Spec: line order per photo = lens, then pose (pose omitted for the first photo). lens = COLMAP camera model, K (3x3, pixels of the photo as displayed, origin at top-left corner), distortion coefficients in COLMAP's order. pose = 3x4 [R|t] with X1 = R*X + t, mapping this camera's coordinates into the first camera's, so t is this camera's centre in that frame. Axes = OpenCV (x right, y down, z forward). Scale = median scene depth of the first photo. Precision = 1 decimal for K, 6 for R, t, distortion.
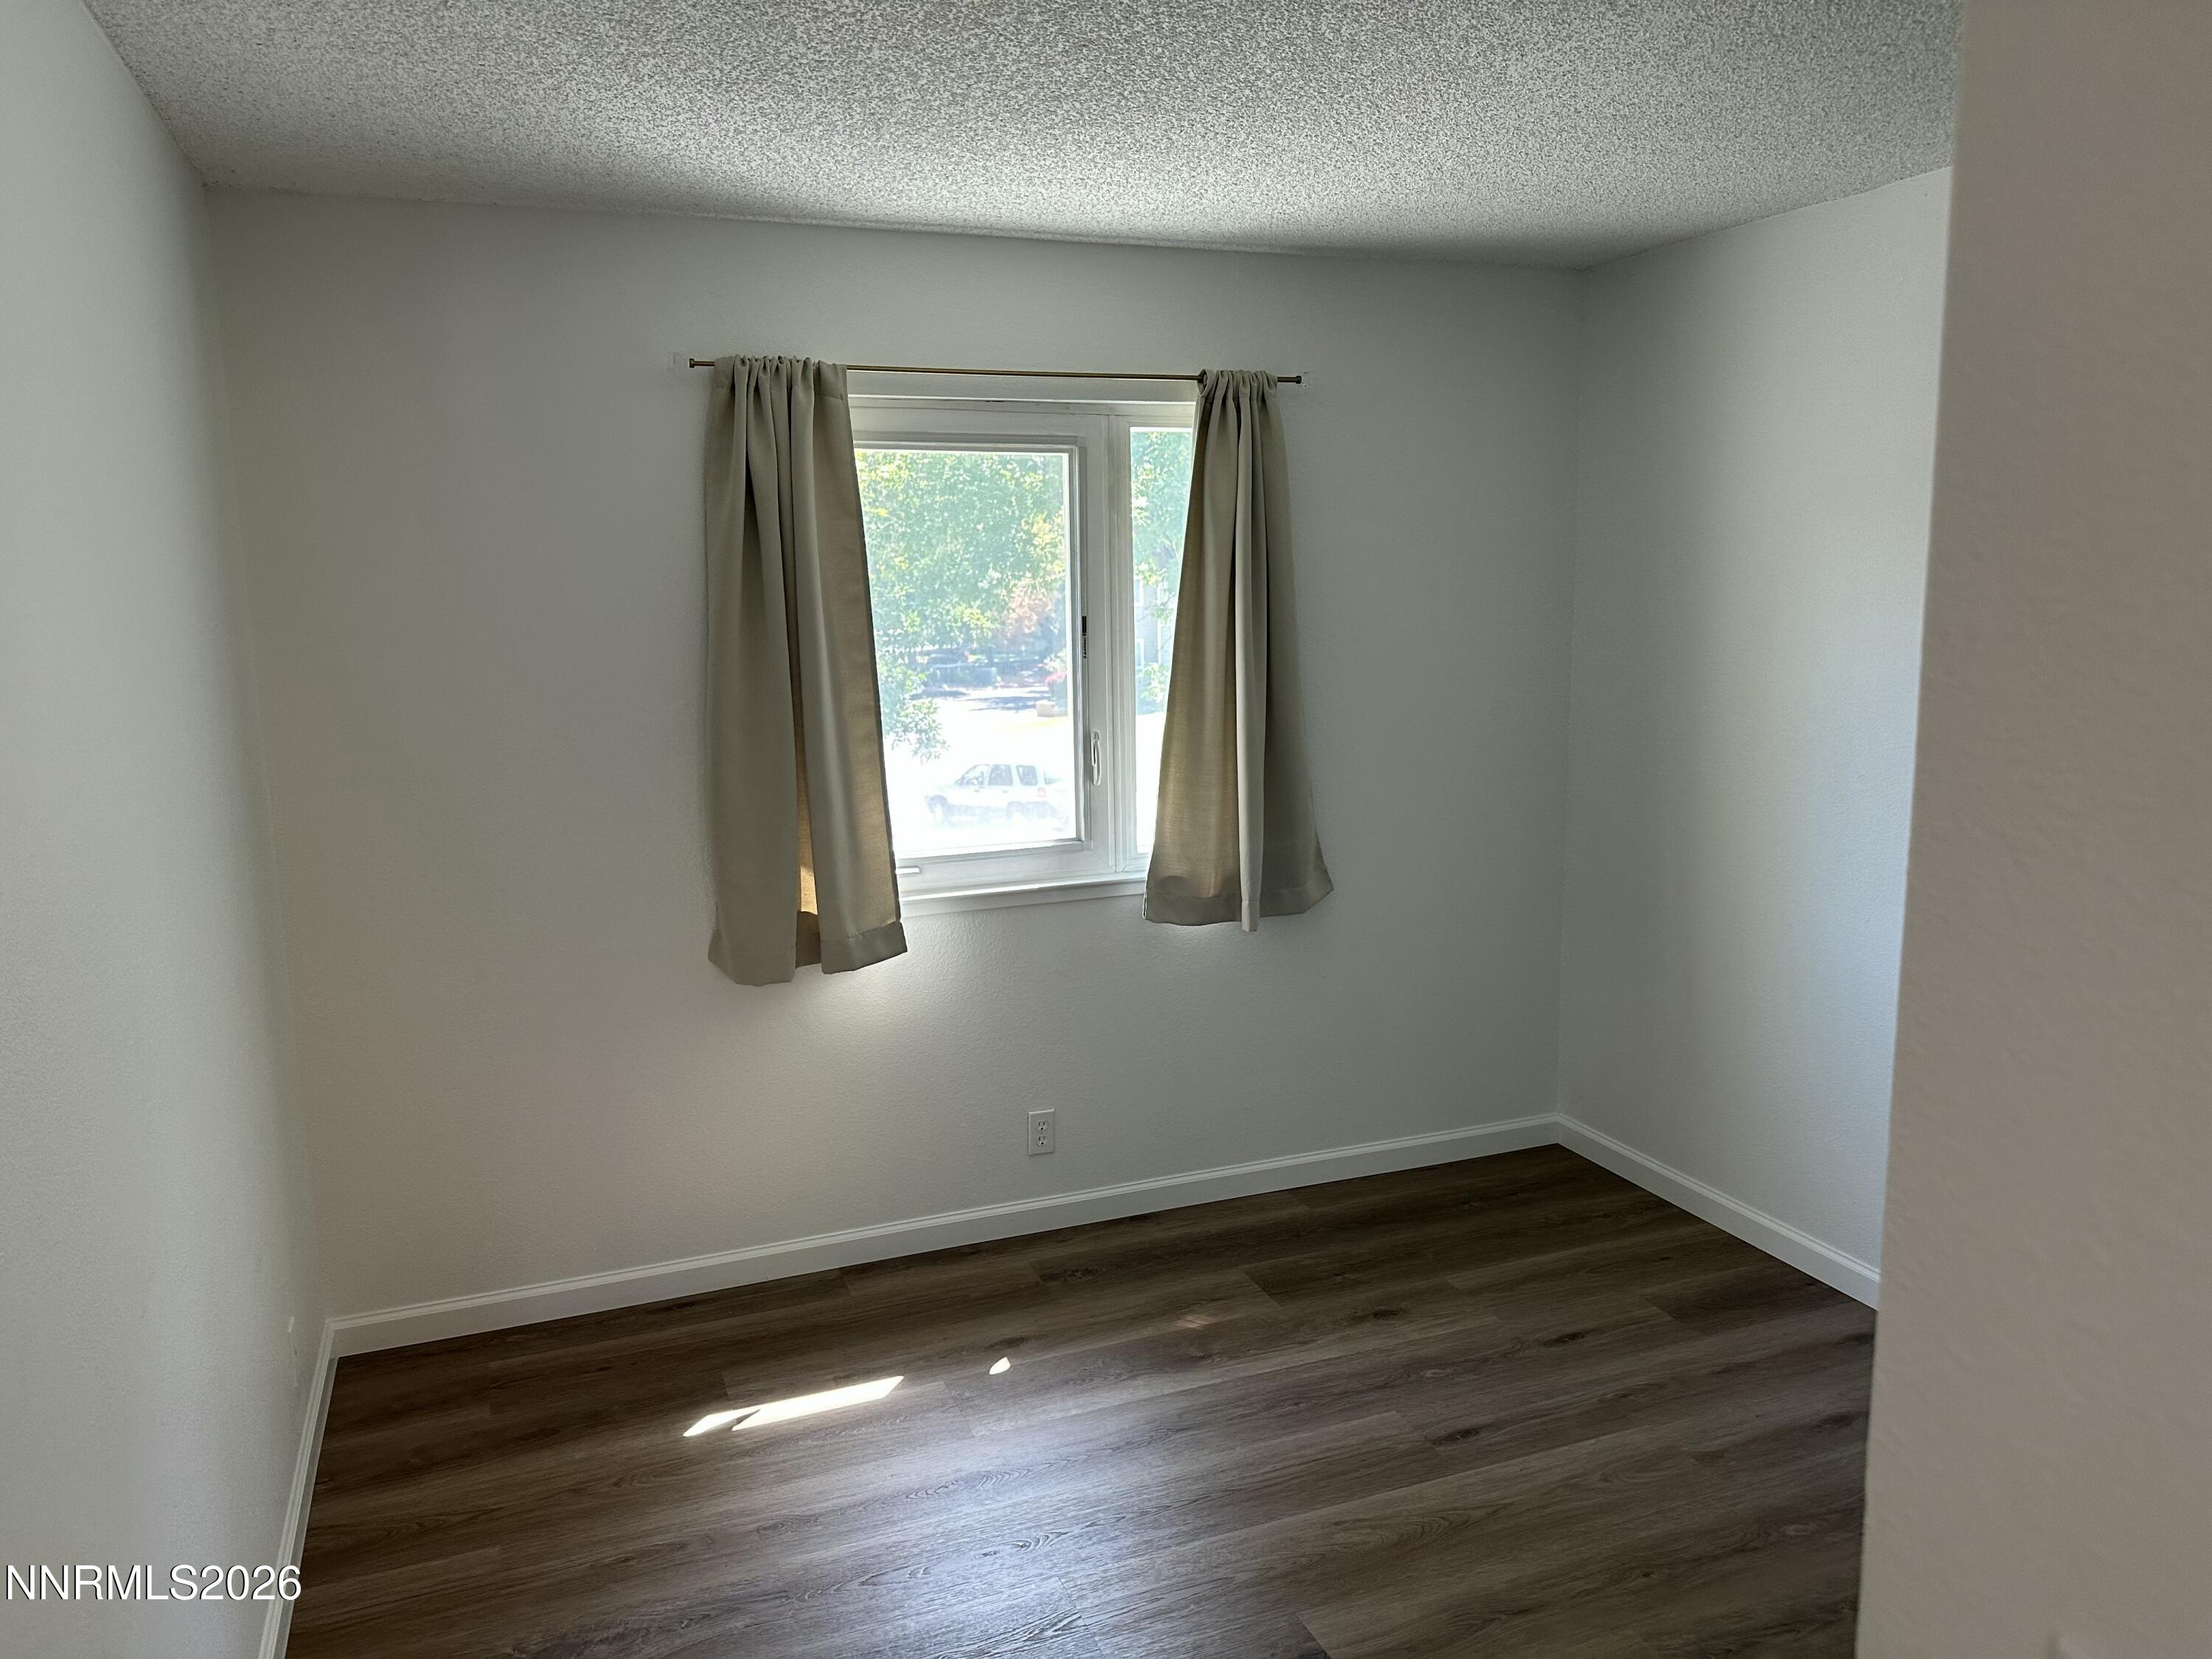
lens RADIAL K [[1570.2, 0, 1106.0], [0, 1570.2, 829.5], [0, 0, 1]] dist [0.080787, -0.109495]
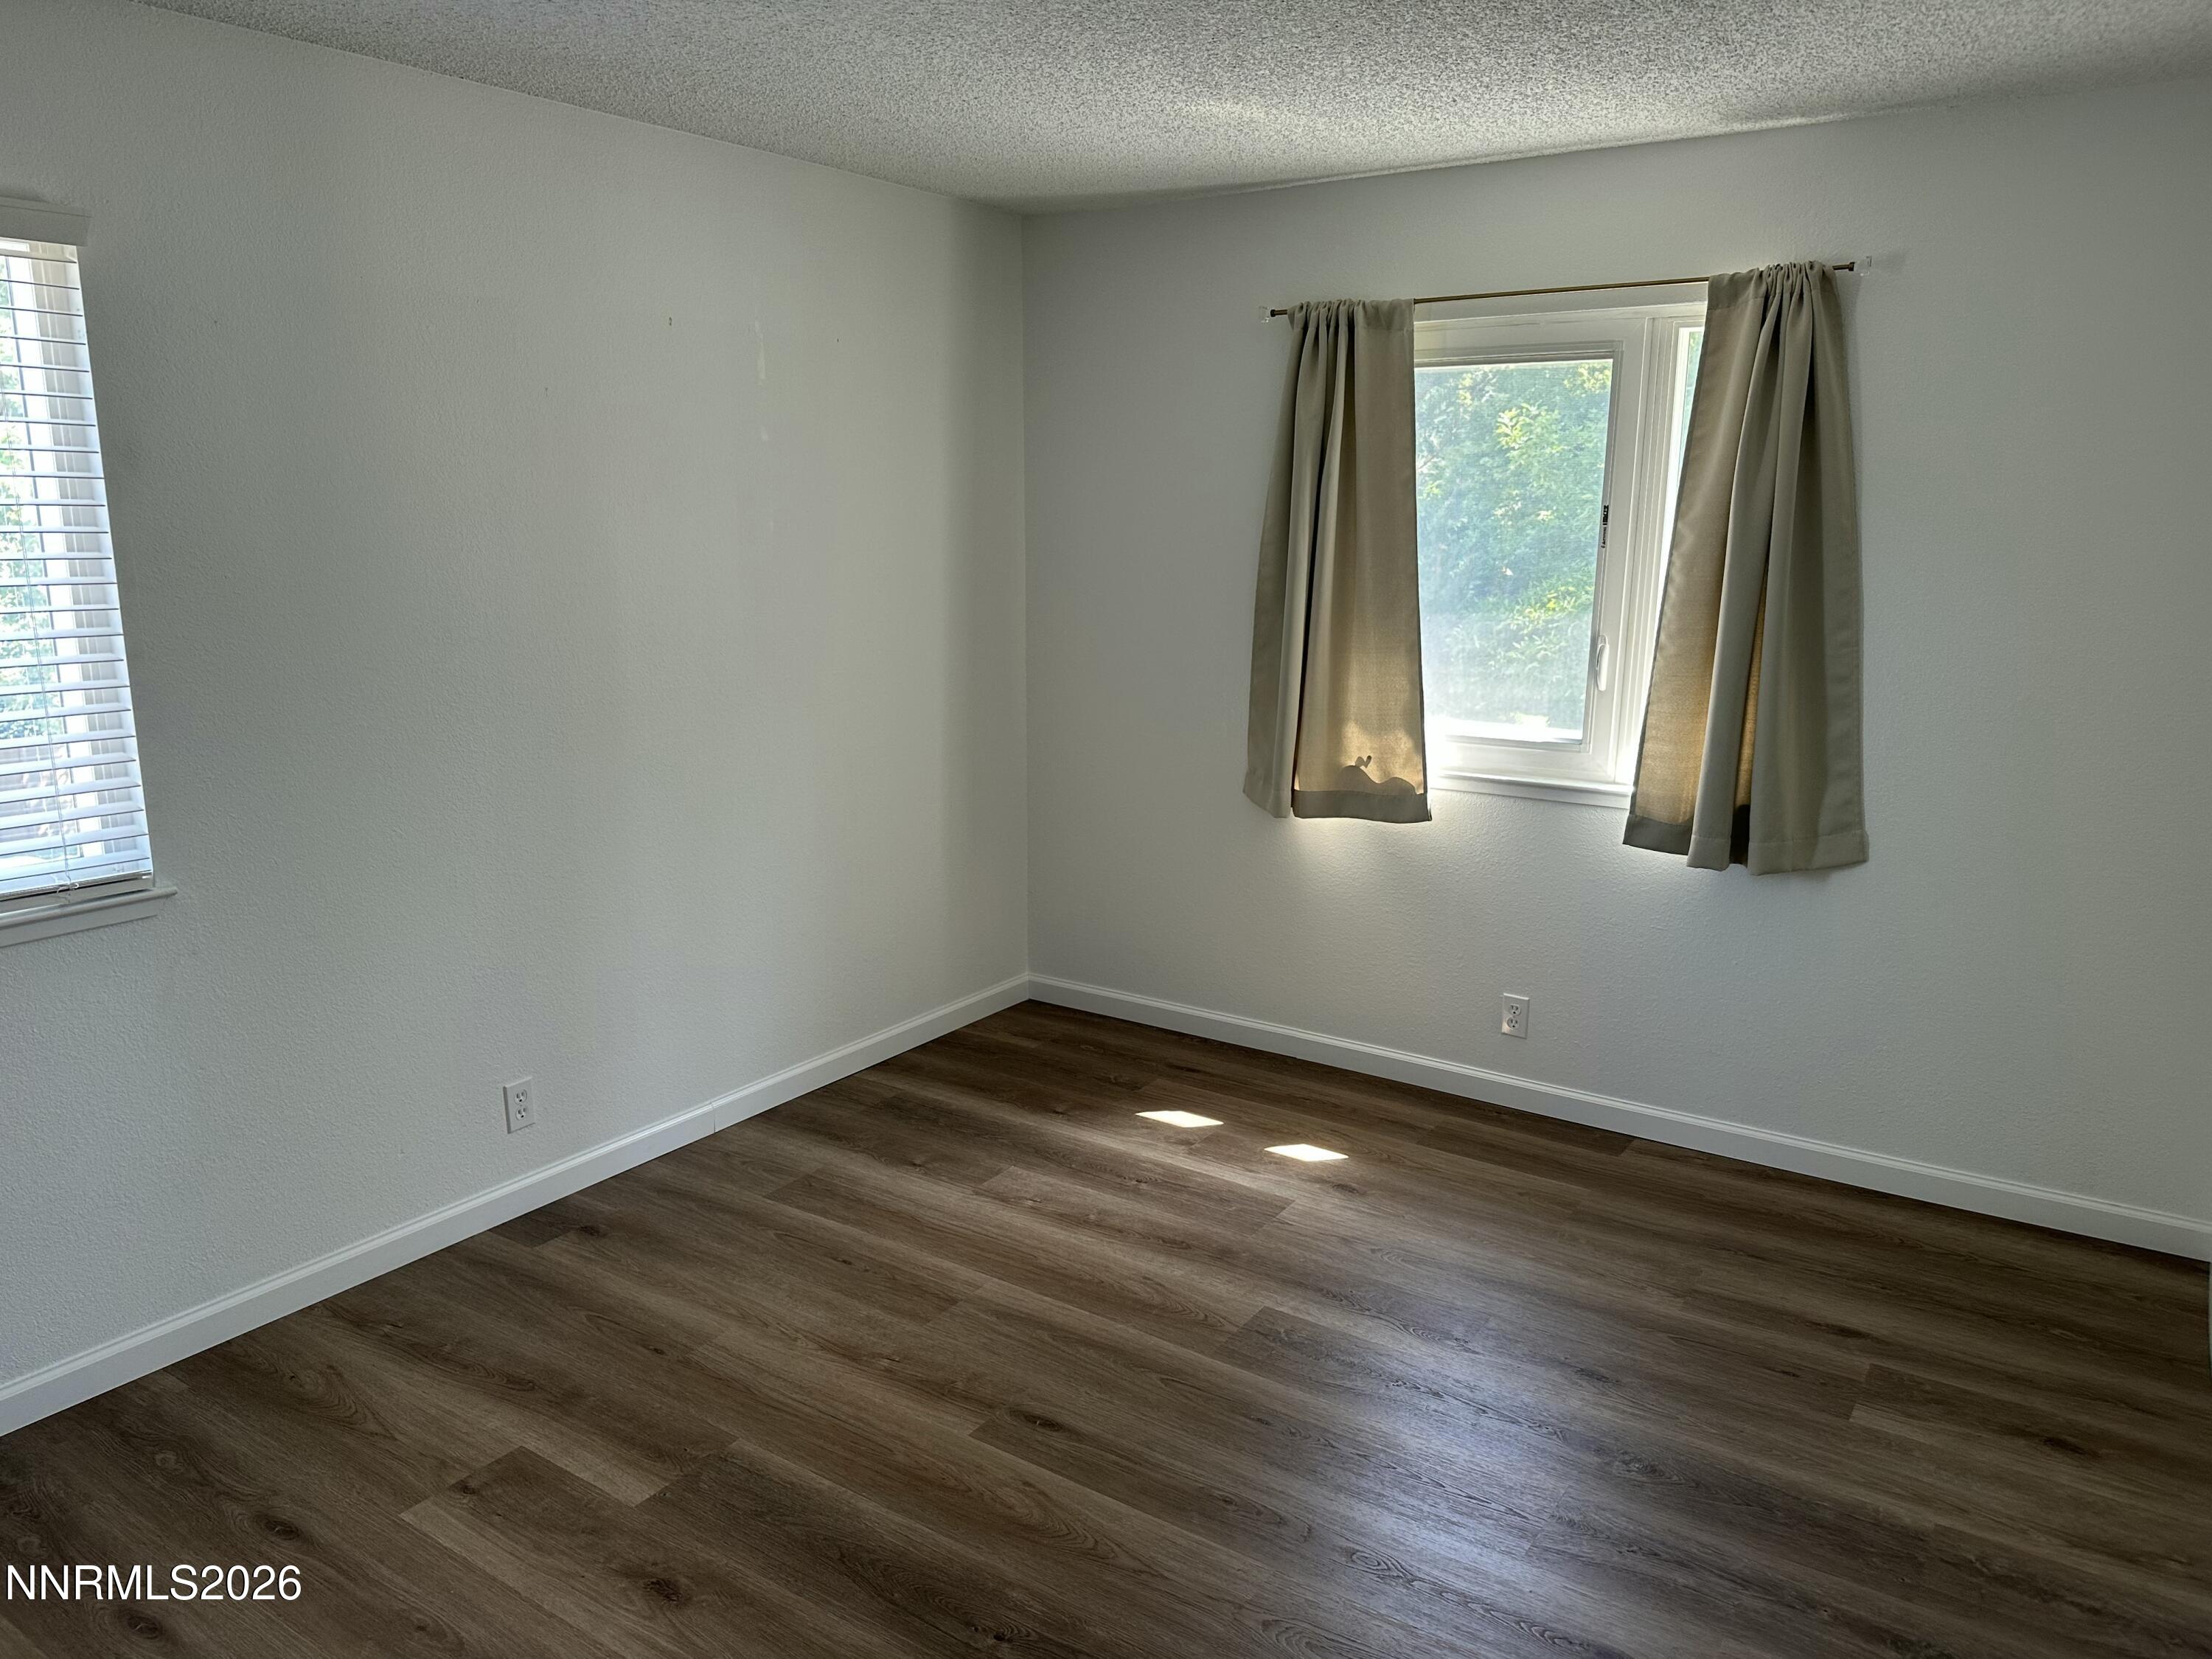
lens RADIAL K [[1570.2, 0, 1106.0], [0, 1570.2, 829.5], [0, 0, 1]] dist [0.080787, -0.109495]
pose [[0.554878, 0.196953, -0.808282, 0.679452], [-0.142755, 0.979703, 0.140722, -0.043646], [0.819592, 0.037303, 0.571732, 0.166262]]
